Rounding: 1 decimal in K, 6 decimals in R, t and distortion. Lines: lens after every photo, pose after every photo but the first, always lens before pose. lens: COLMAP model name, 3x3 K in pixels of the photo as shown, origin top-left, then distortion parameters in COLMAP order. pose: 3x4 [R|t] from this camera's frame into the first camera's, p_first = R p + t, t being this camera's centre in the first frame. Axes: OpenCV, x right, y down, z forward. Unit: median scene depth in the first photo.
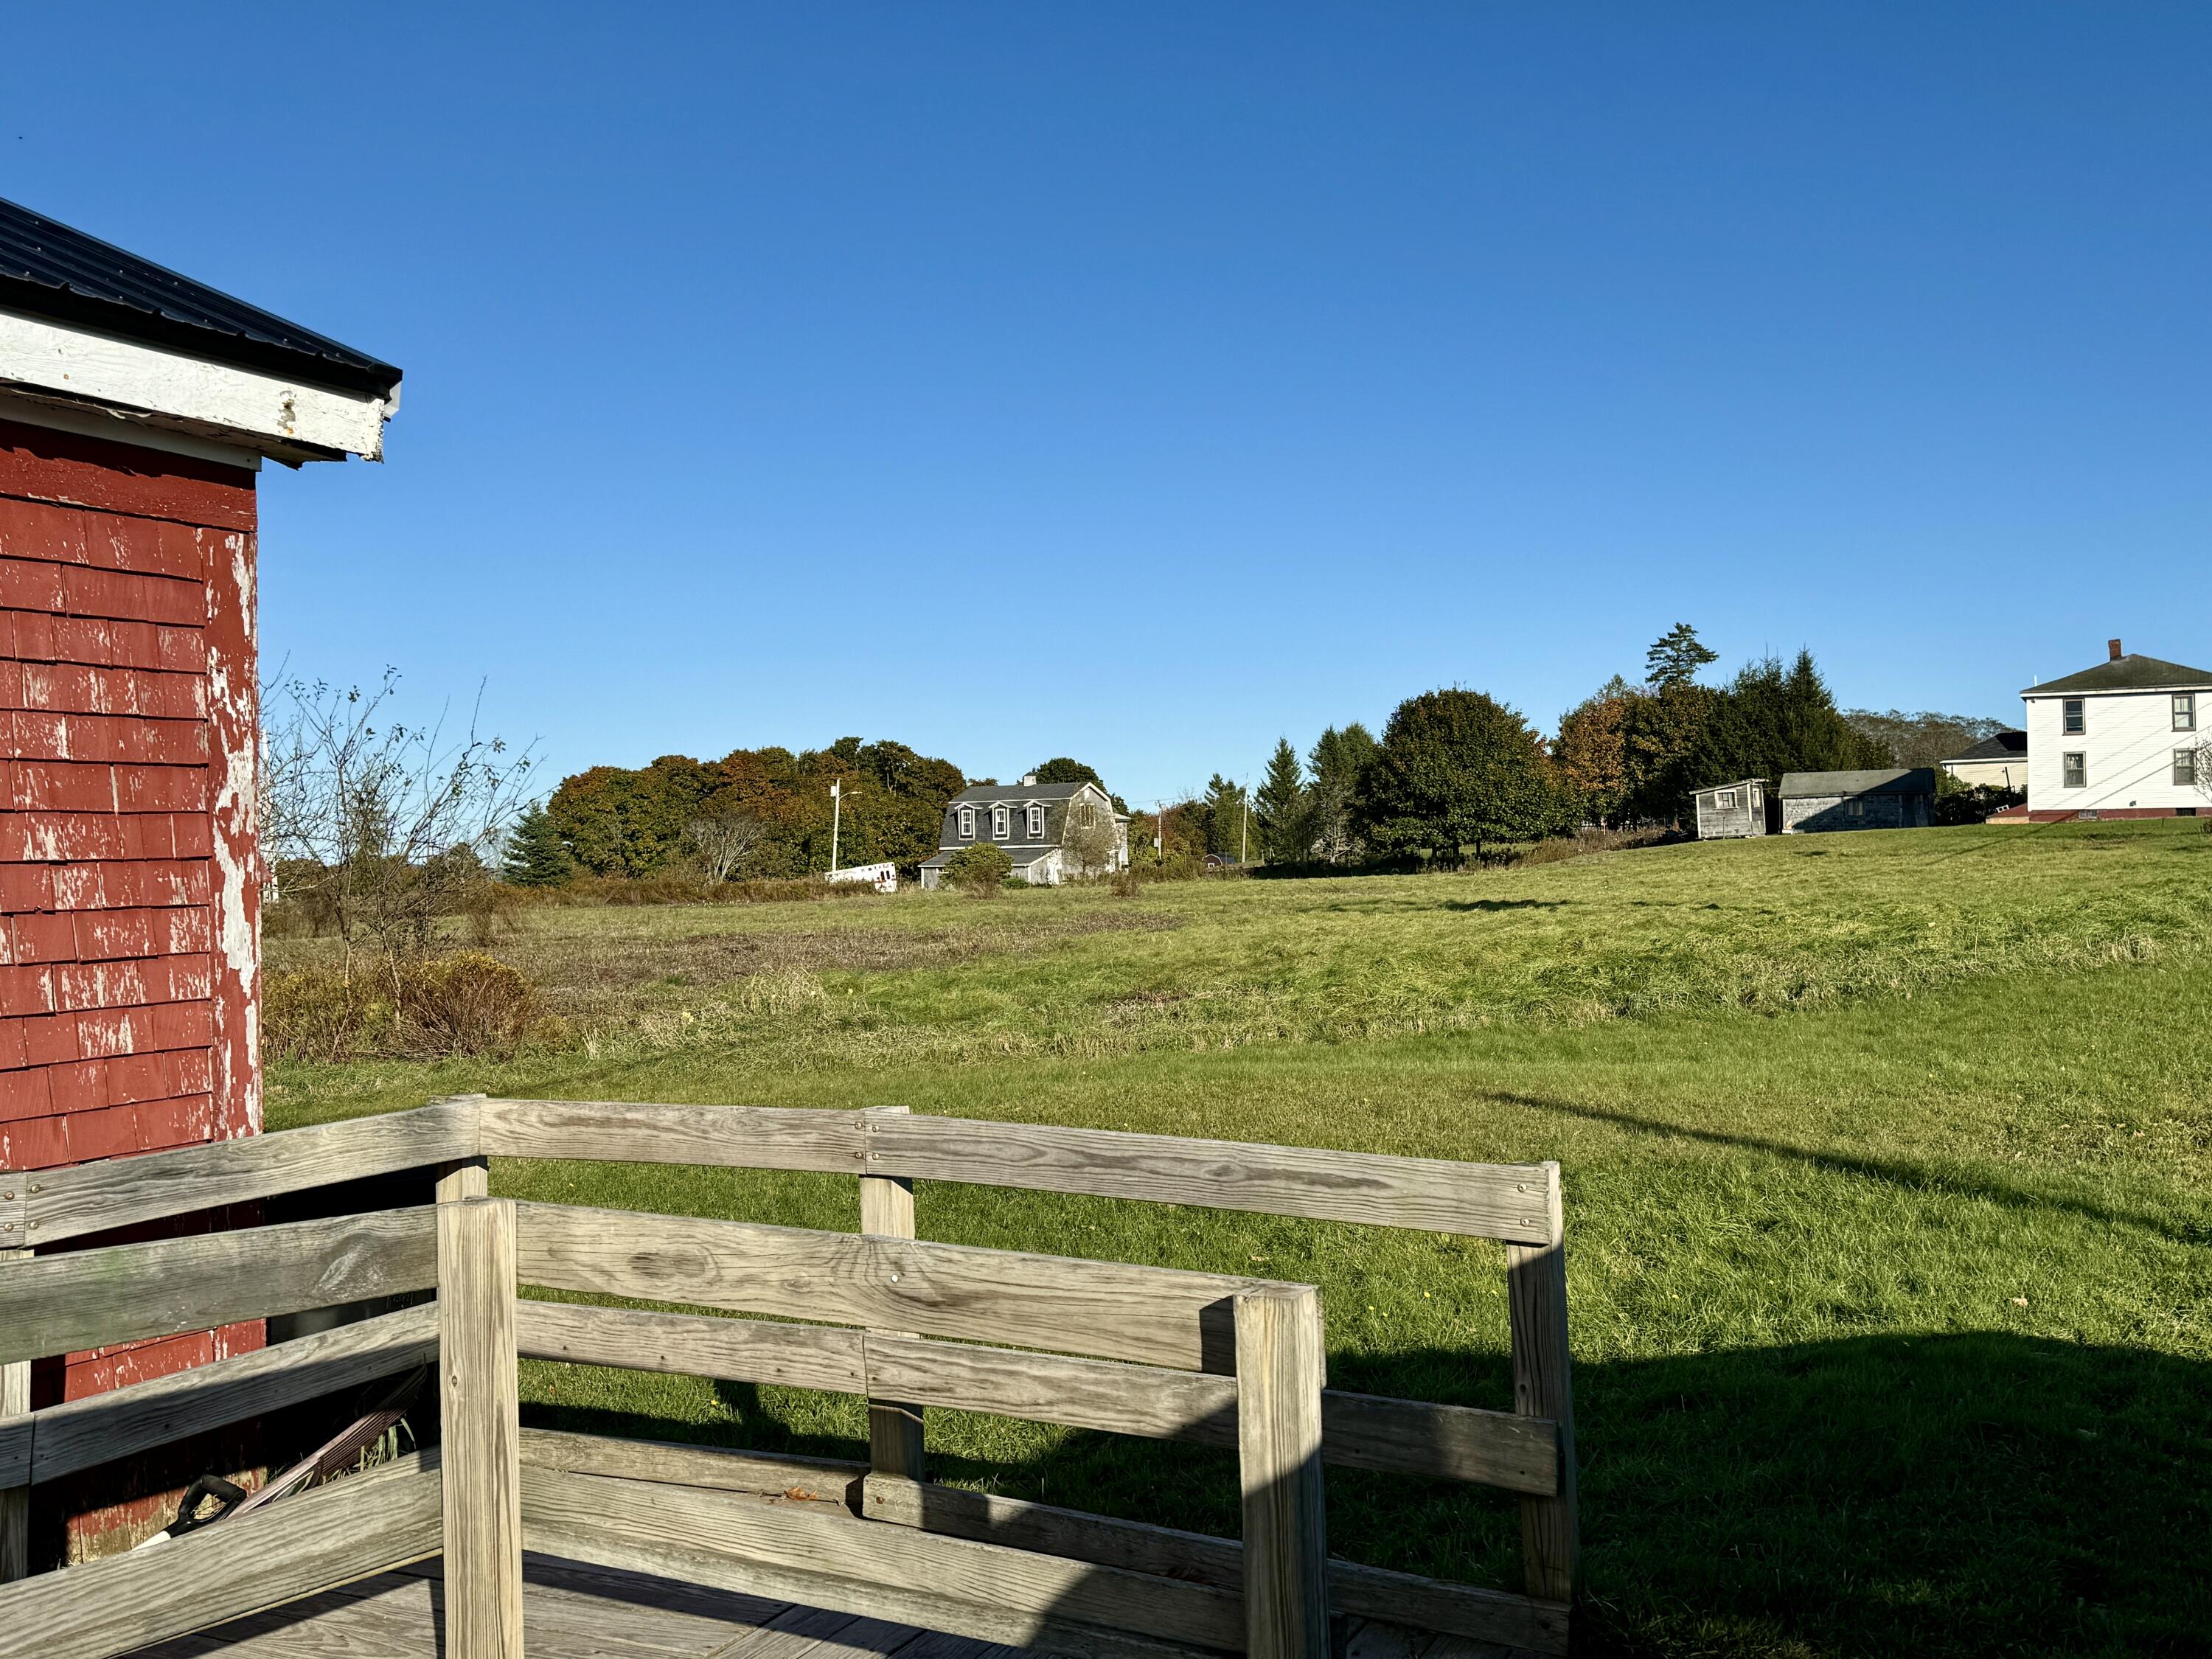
lens RADIAL K [[2048.0, 0, 1105.9], [0, 2048.0, 827.9], [0, 0, 1]] dist [0.007558, 0.000000]
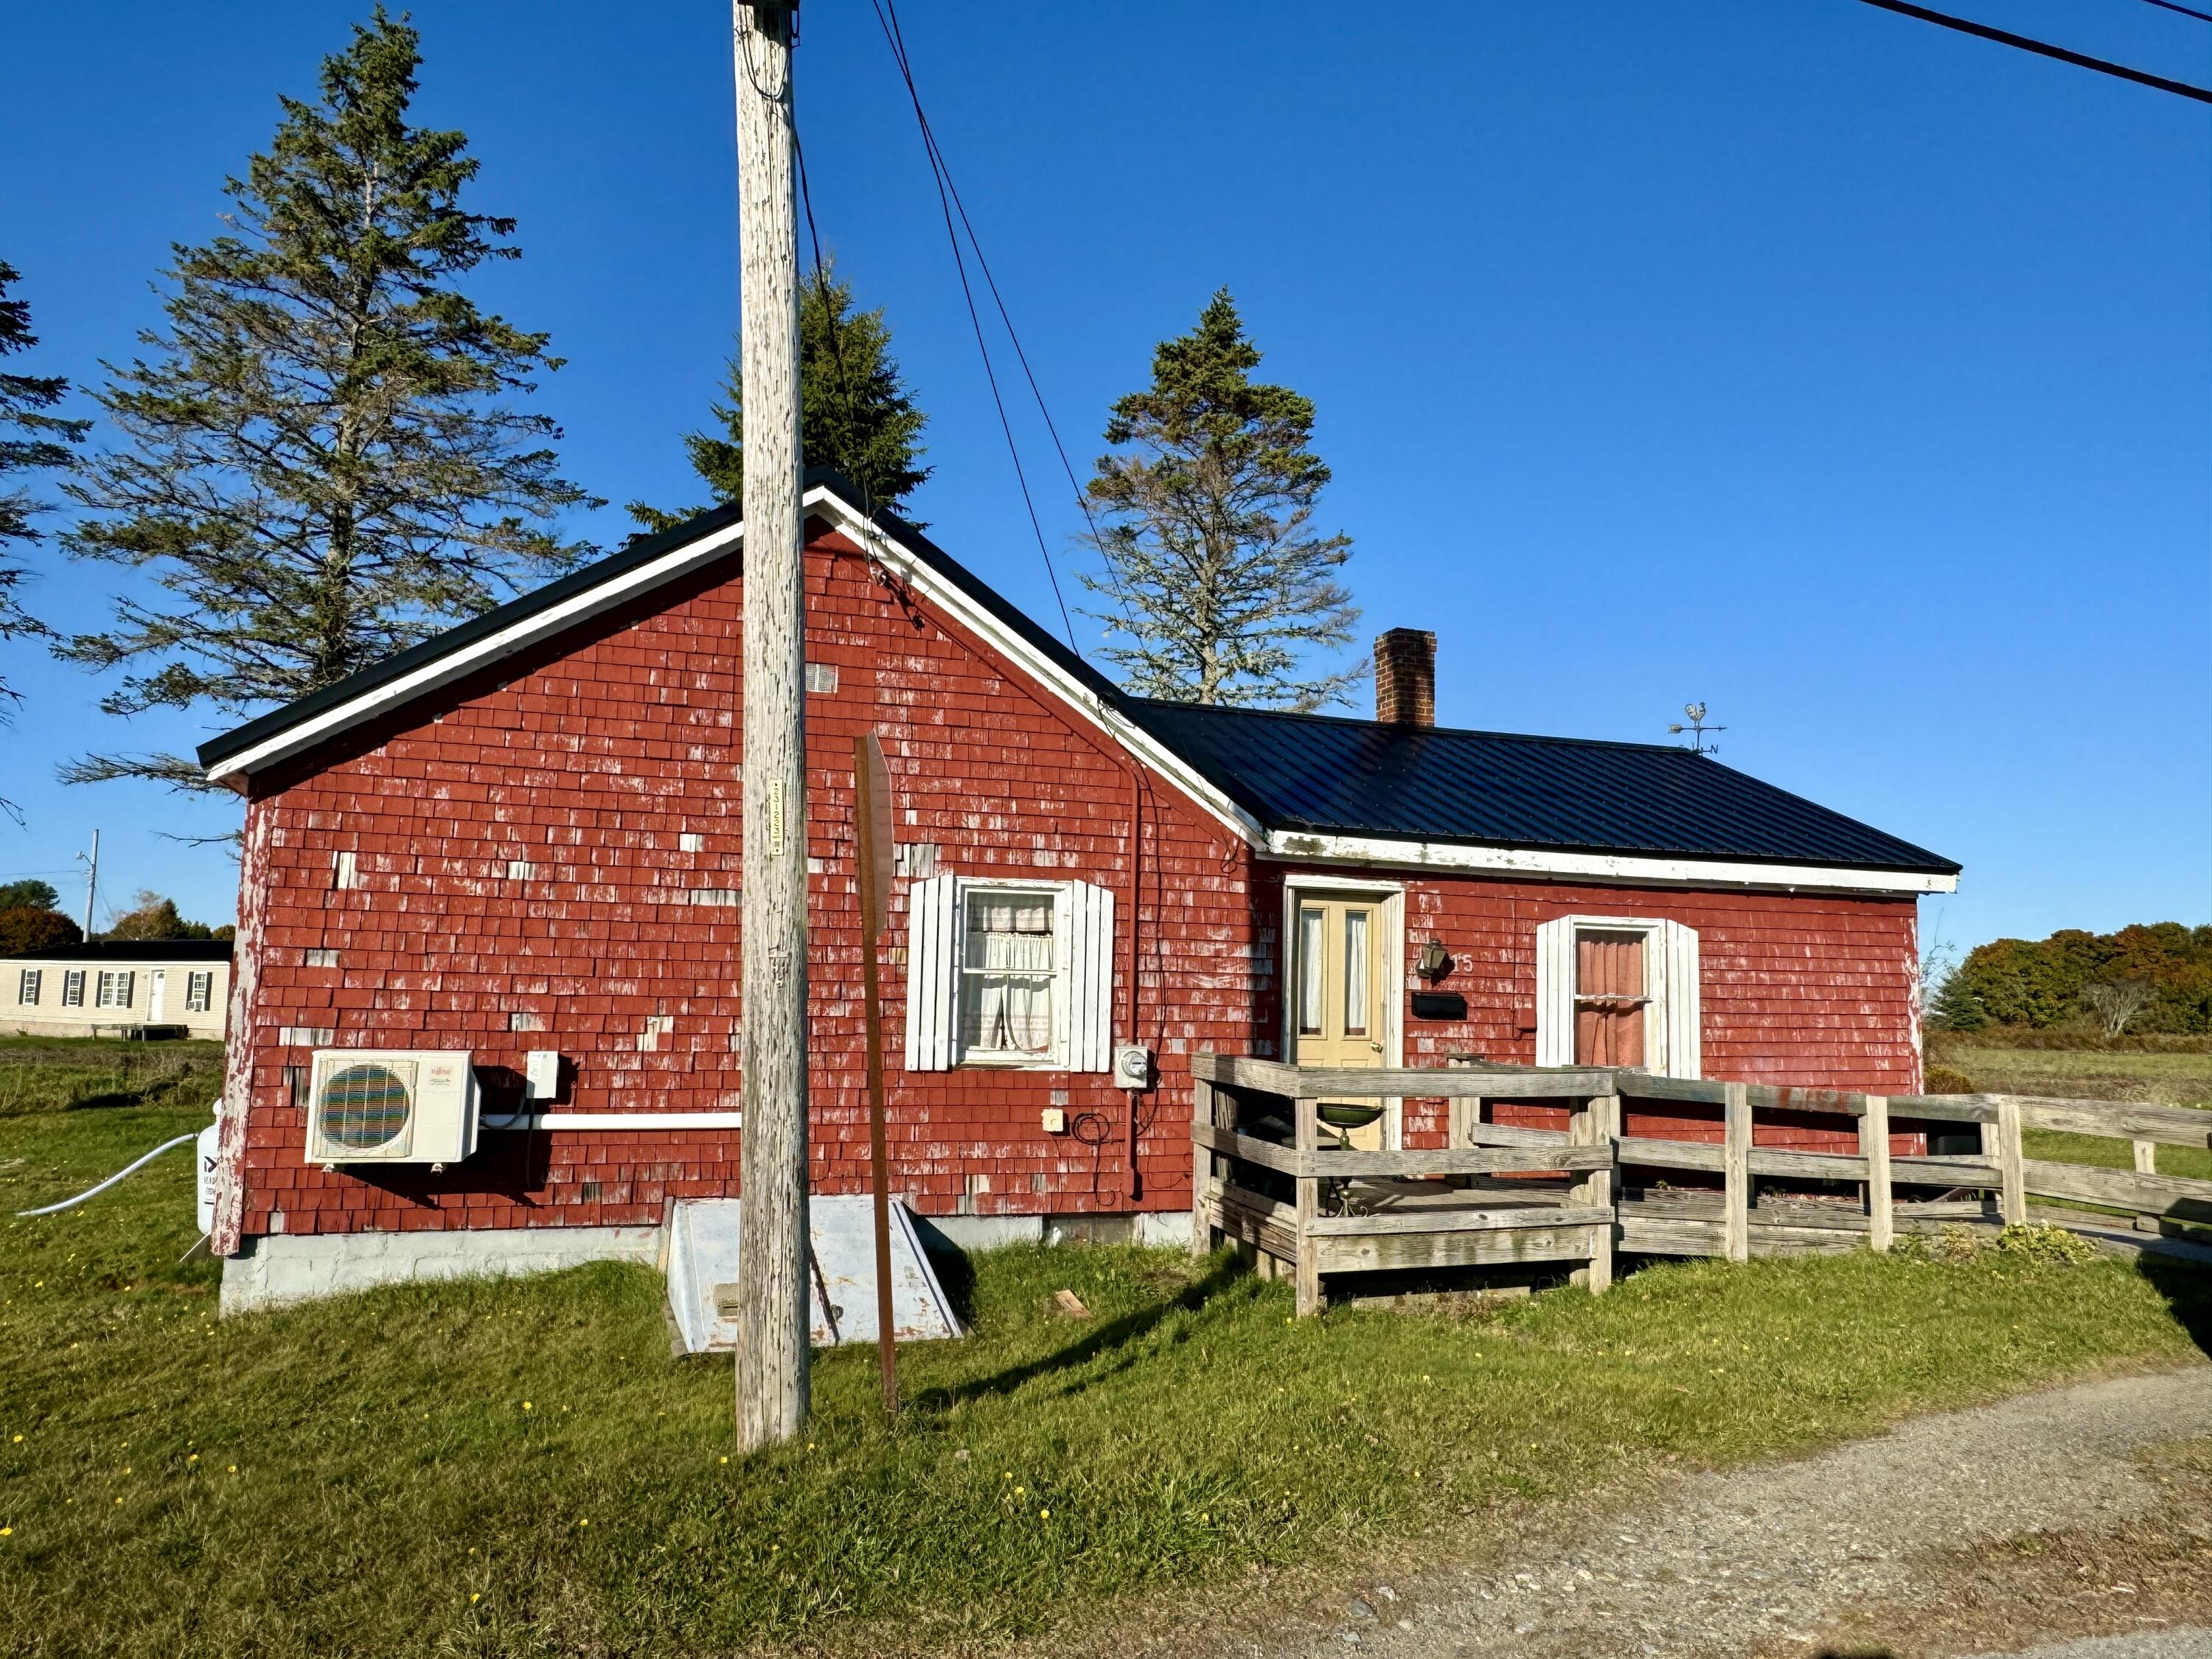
lens RADIAL K [[1599.4, 0, 1111.2], [0, 1599.4, 829.7], [0, 0, 1]] dist [0.008147, -0.009963]
pose [[0.733504, -0.039356, -0.678545, 0.023683], [-0.023089, 0.996303, -0.082745, -0.002615], [0.679293, 0.076361, 0.729884, -0.109257]]
